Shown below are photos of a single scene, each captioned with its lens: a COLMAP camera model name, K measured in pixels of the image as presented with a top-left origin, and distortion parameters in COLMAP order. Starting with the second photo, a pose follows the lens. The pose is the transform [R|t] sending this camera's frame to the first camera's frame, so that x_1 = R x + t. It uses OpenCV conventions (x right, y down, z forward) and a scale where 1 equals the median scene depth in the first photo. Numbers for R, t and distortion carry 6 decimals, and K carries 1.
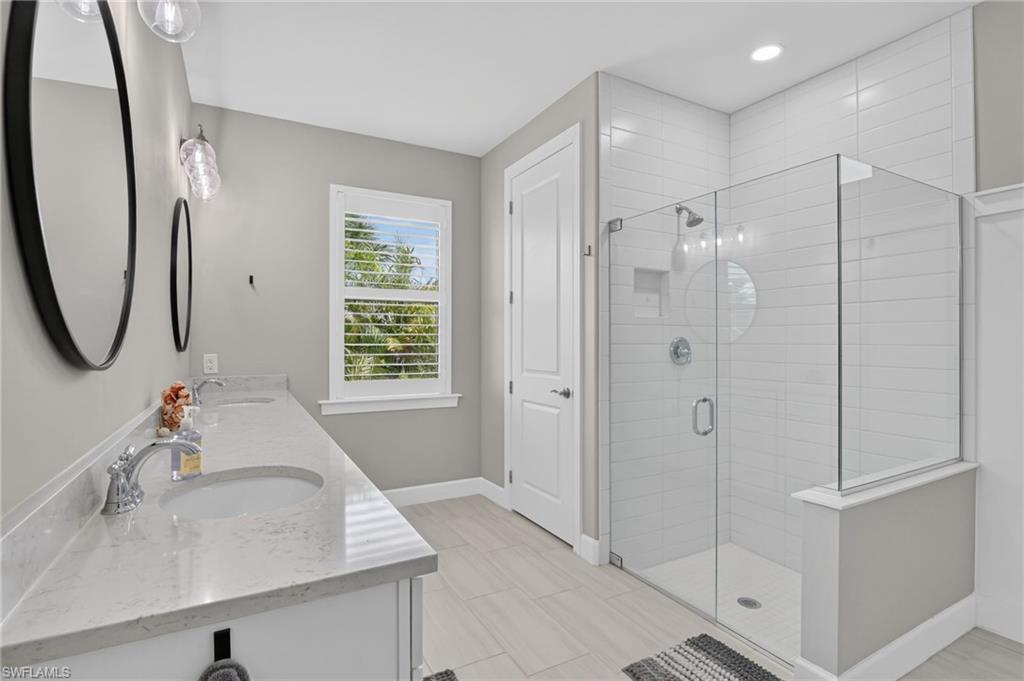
lens RADIAL K [[491.8, 0, 509.7], [0, 491.8, 339.6], [0, 0, 1]] dist [-0.013458, -0.001345]
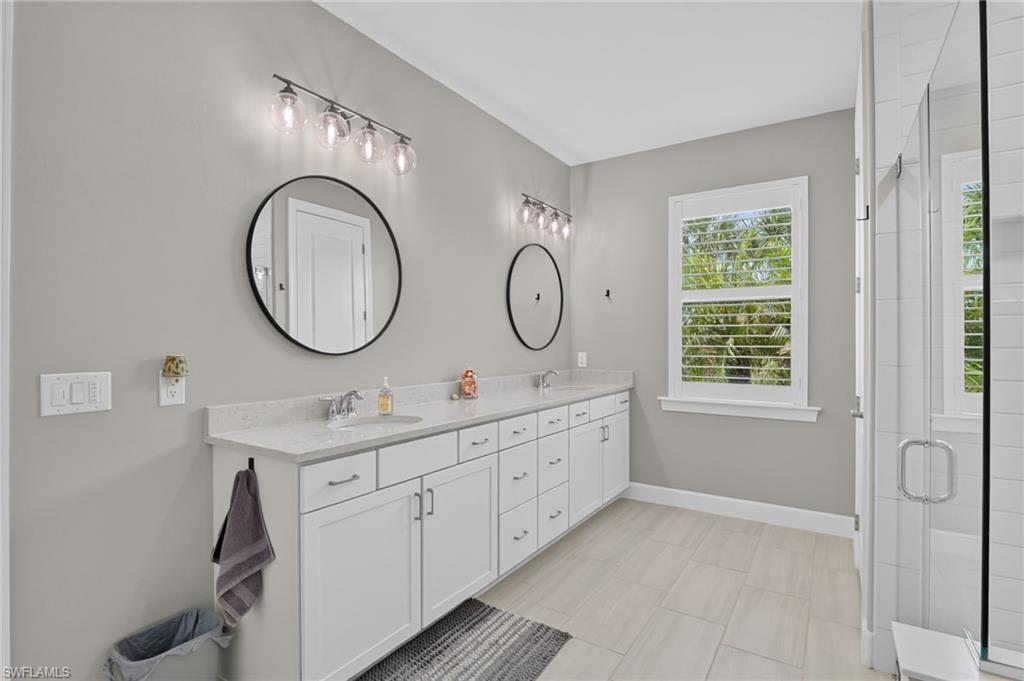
lens RADIAL K [[490.2, 0, 516.6], [0, 490.2, 344.0], [0, 0, 1]] dist [-0.001875, -0.000341]
pose [[0.482993, 0.004065, -0.875615, 0.481244], [-0.000983, 0.999991, 0.004100, 0.001740], [0.875623, -0.001120, 0.482993, 0.211641]]
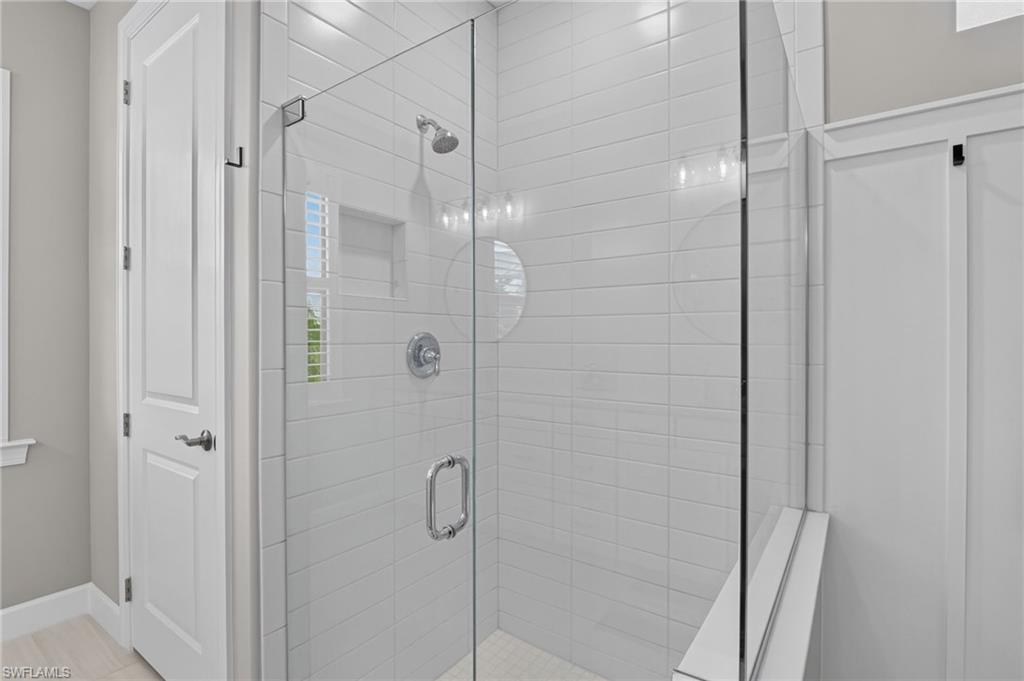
lens RADIAL K [[493.2, 0, 512.9], [0, 493.2, 336.0], [0, 0, 1]] dist [-0.014503, -0.001026]
pose [[0.897265, 0.001291, 0.441490, 0.173336], [-0.000584, 0.999998, -0.001739, 0.000562], [-0.441491, 0.001302, 0.897265, 0.392793]]
